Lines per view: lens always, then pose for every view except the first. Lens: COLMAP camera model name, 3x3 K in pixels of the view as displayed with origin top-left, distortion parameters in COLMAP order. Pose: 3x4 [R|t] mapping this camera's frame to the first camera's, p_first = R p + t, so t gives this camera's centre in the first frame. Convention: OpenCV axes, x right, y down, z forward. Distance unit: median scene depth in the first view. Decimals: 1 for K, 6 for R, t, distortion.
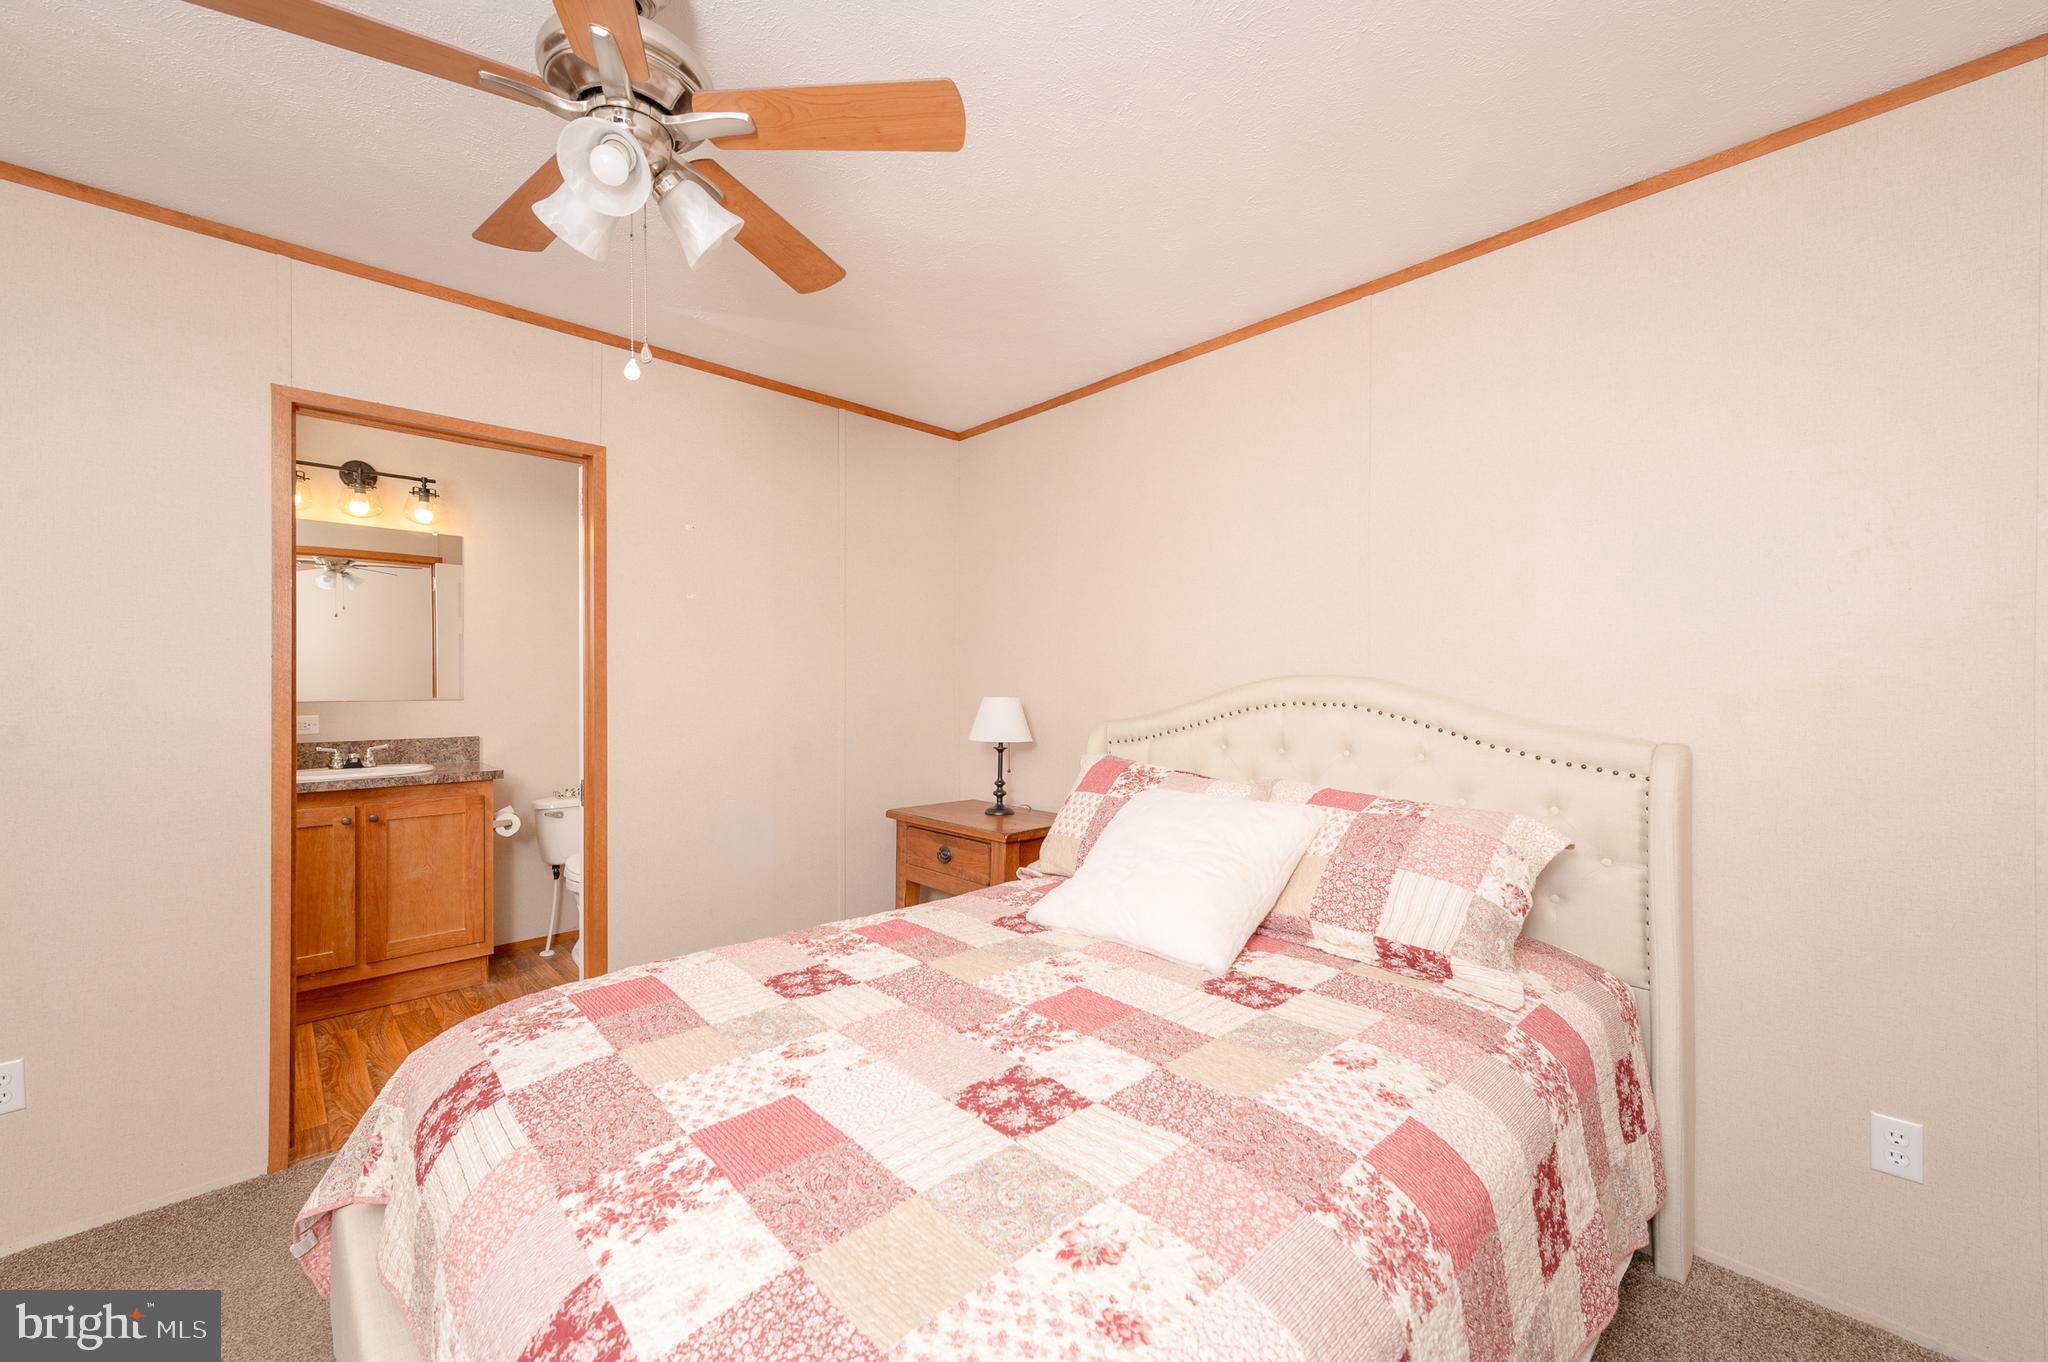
lens RADIAL K [[795.6, 0, 1027.1], [0, 795.6, 679.3], [0, 0, 1]] dist [0.008922, -0.002011]
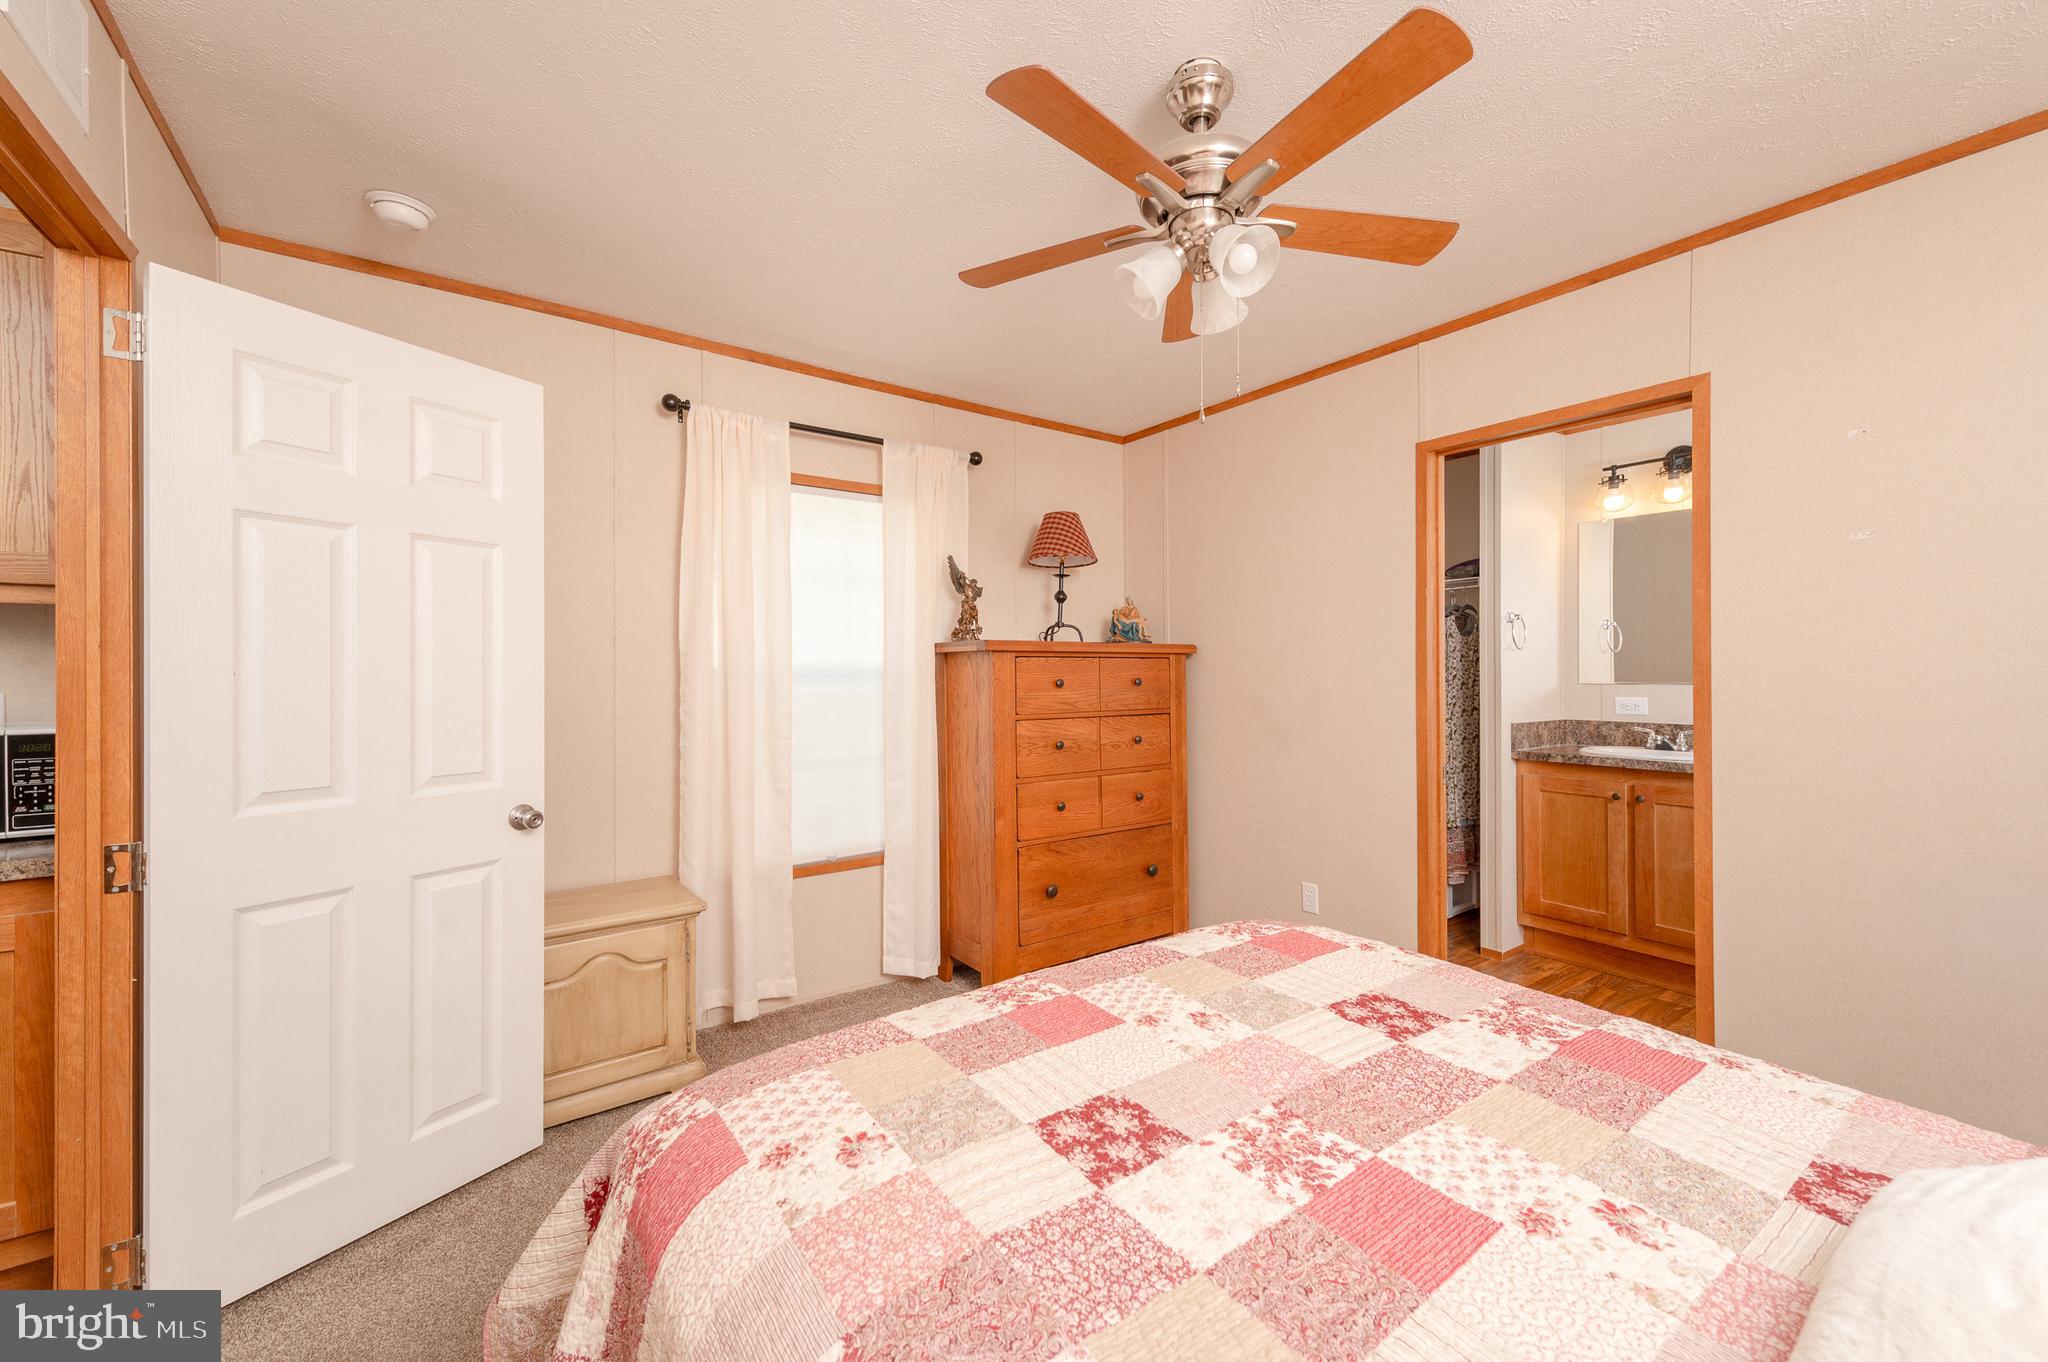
lens RADIAL K [[795.6, 0, 1028.3], [0, 795.6, 676.0], [0, 0, 1]] dist [0.008922, -0.002011]
pose [[-0.136201, 0.010993, -0.990620, 0.808175], [0.005375, 0.999932, 0.010358, 0.002603], [0.990667, -0.003914, -0.136250, 0.944163]]
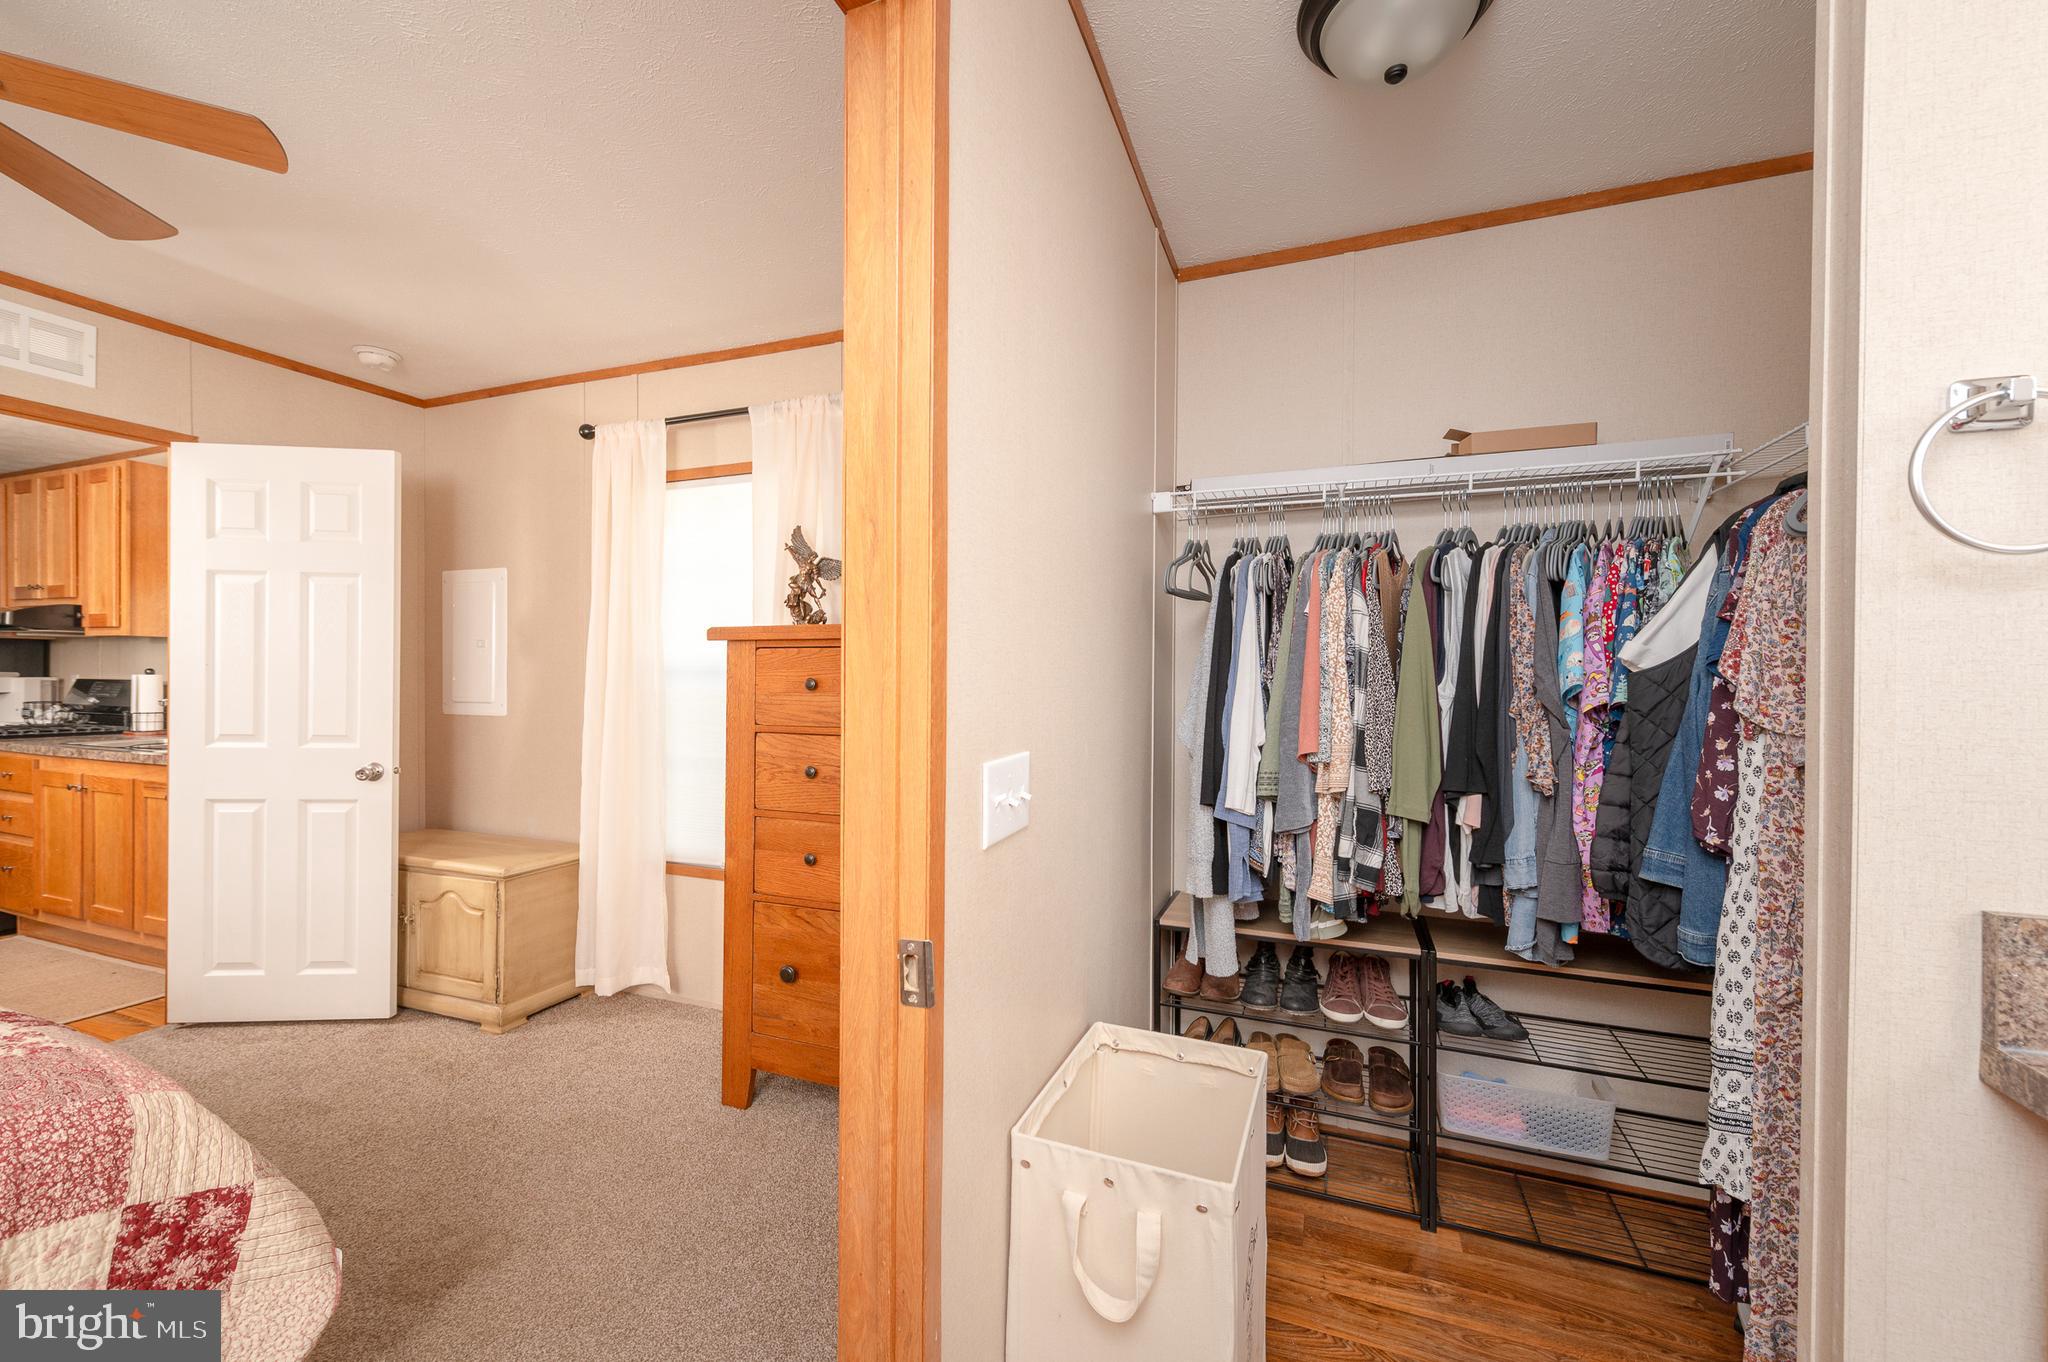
lens RADIAL K [[795.6, 0, 1052.7], [0, 795.6, 684.4], [0, 0, 1]] dist [0.008922, -0.002011]
pose [[-0.900273, 0.000736, -0.435326, -0.925850], [-0.002737, 0.999969, 0.007350, 0.029754], [0.435318, 0.007809, -0.900243, 2.188246]]
